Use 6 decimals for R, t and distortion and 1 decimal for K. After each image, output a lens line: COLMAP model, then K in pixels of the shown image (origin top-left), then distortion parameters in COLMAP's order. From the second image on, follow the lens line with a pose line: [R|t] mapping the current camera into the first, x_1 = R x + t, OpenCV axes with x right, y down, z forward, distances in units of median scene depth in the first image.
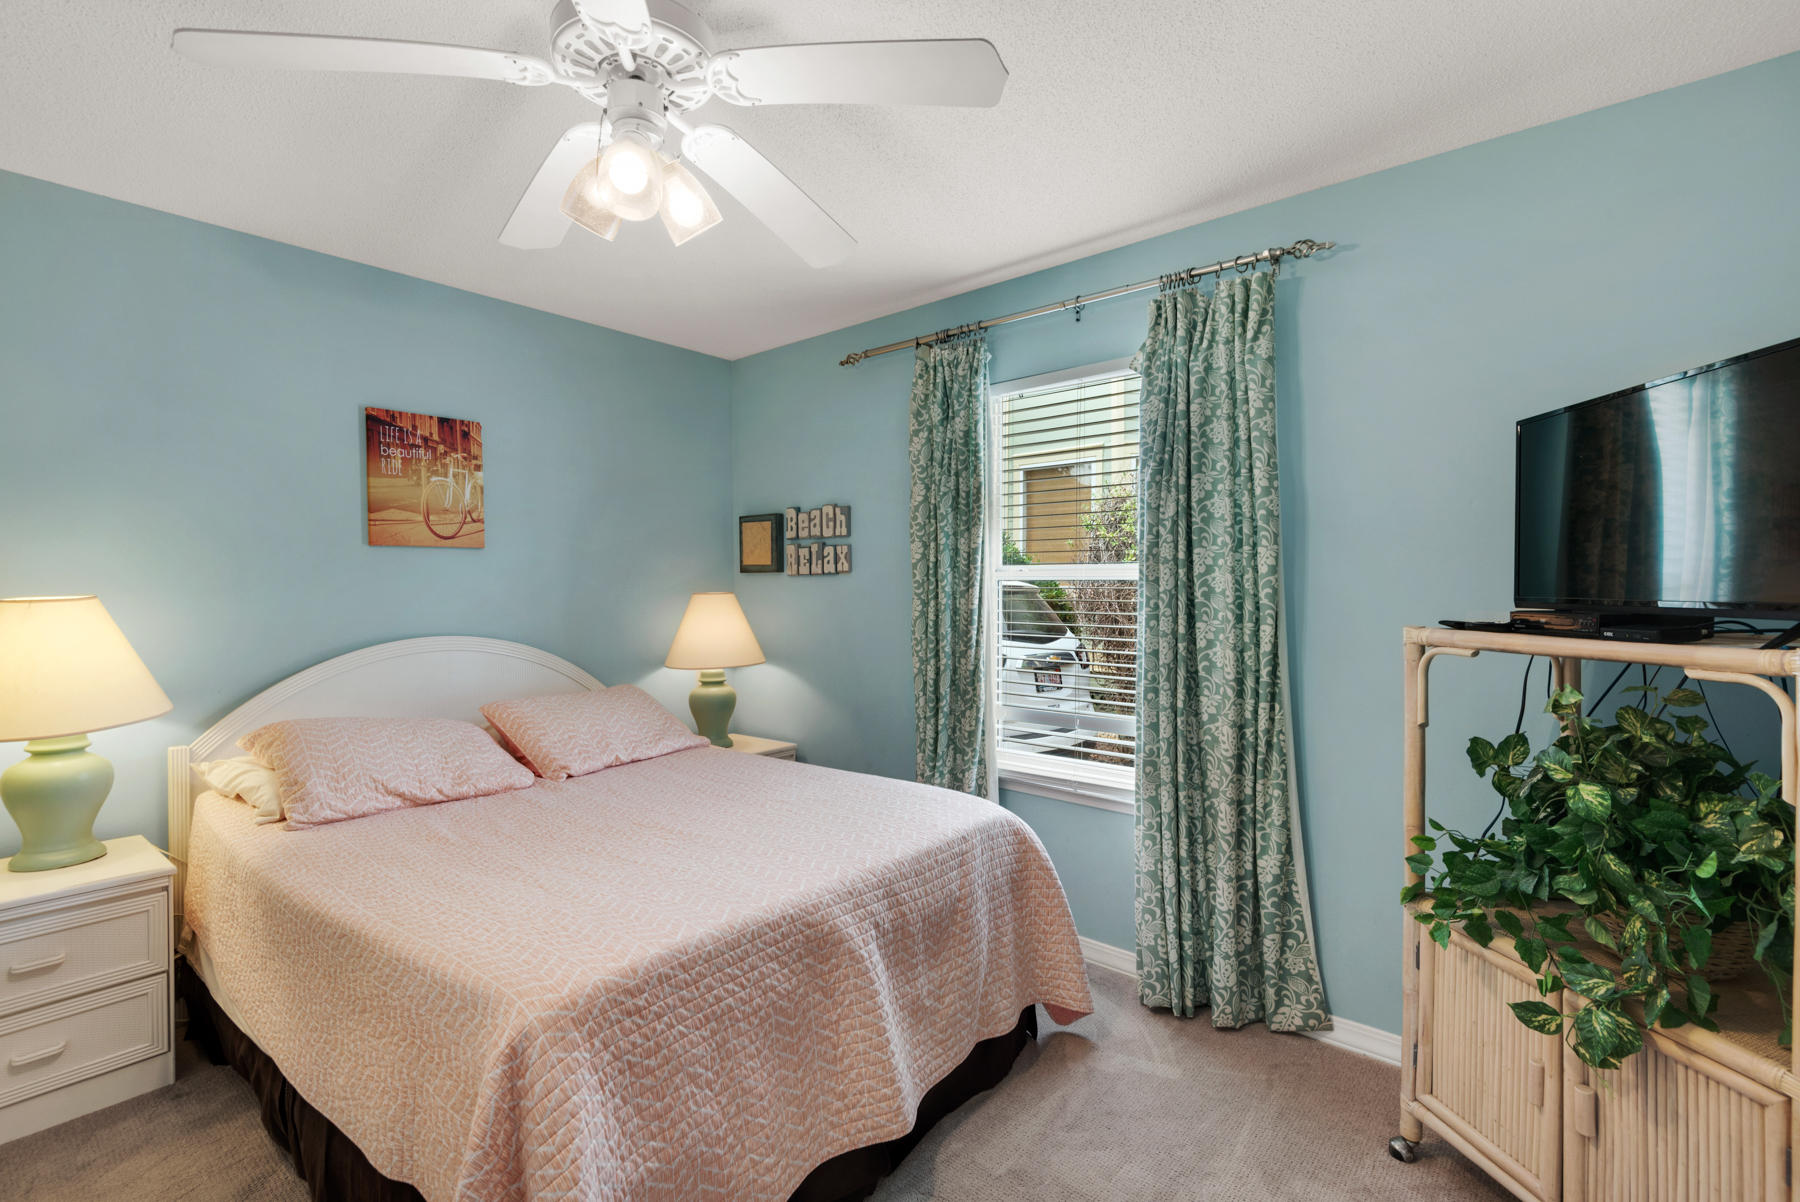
lens RADIAL K [[802.5, 0, 900.0], [0, 802.5, 601.0], [0, 0, 1]] dist [-0.000270, -0.000409]
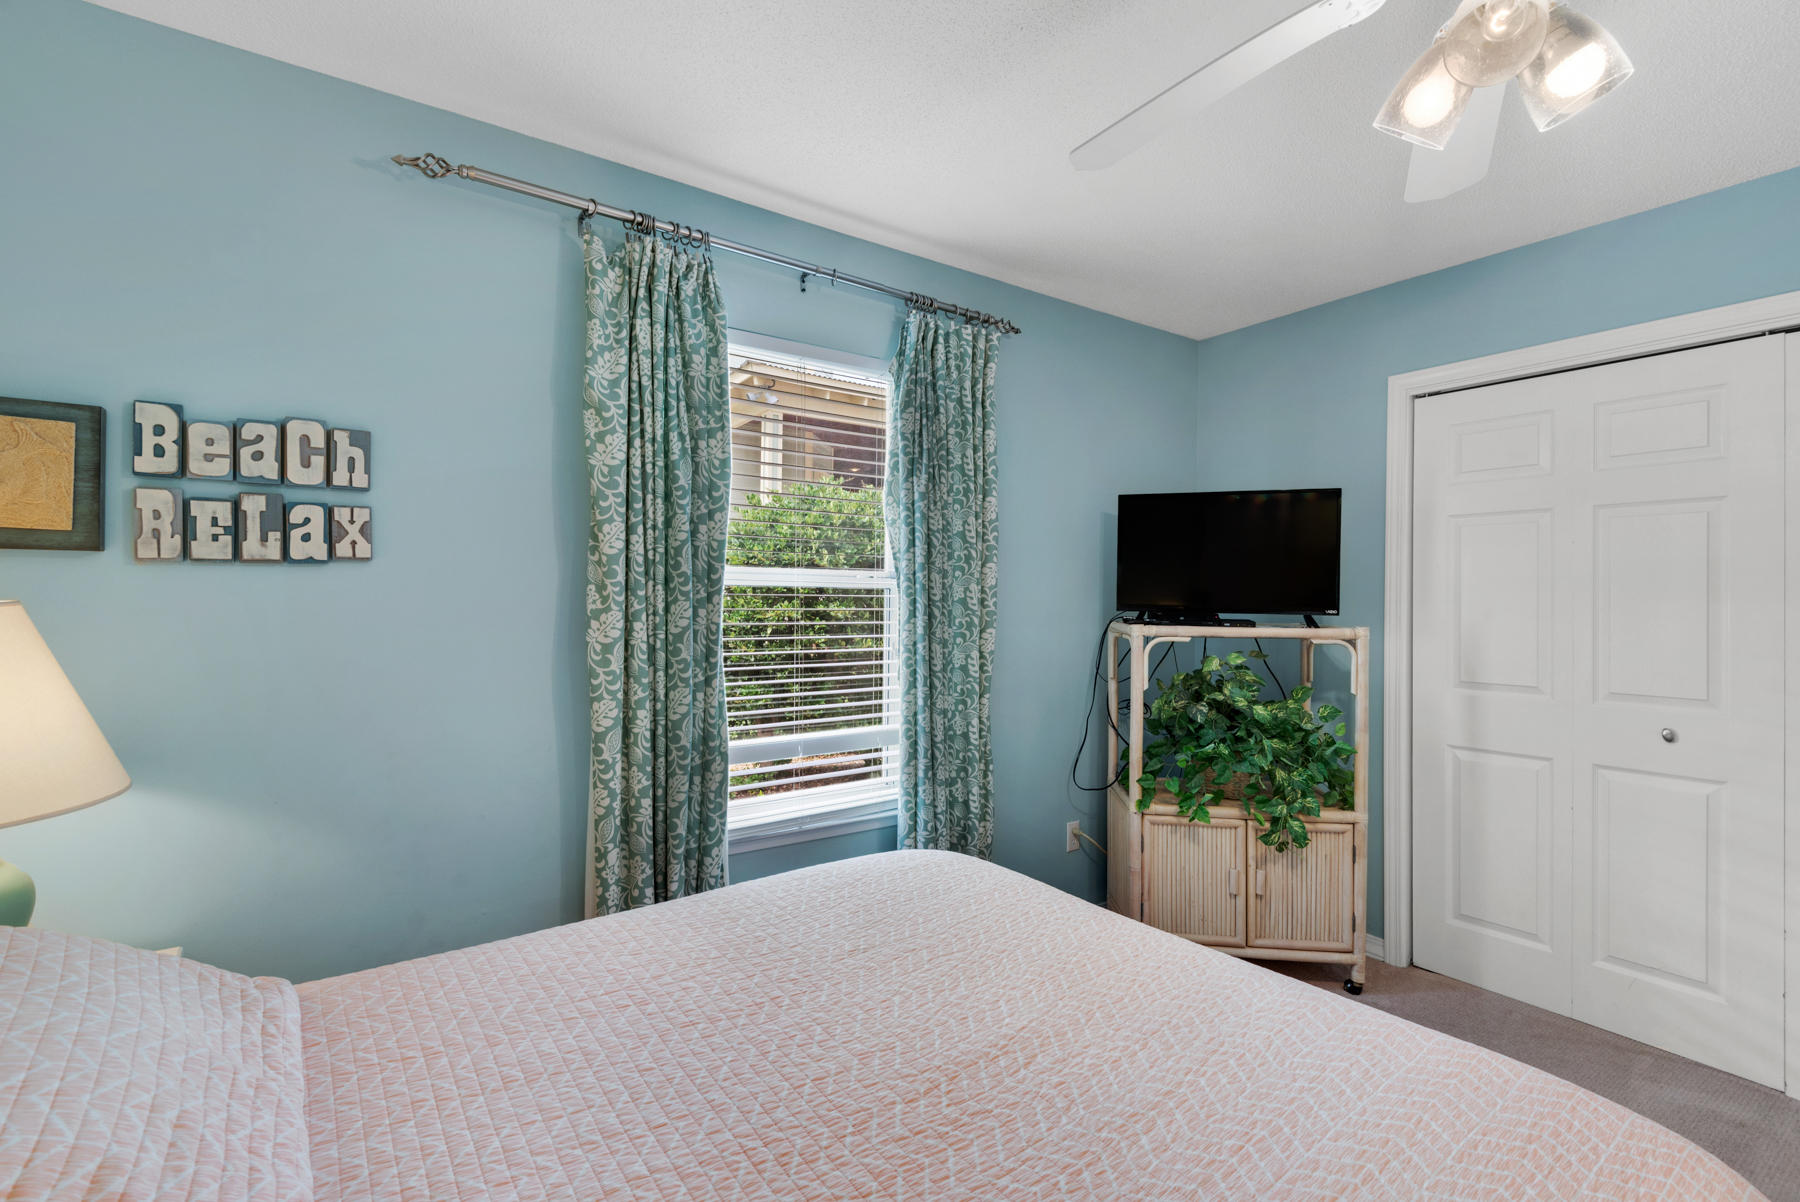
lens RADIAL K [[802.5, 0, 900.0], [0, 802.5, 601.0], [0, 0, 1]] dist [-0.000270, -0.000409]
pose [[0.253553, -0.001466, 0.967320, -0.464275], [0.008030, 0.999968, -0.000589, -0.006699], [-0.967288, 0.007917, 0.253557, 0.523844]]
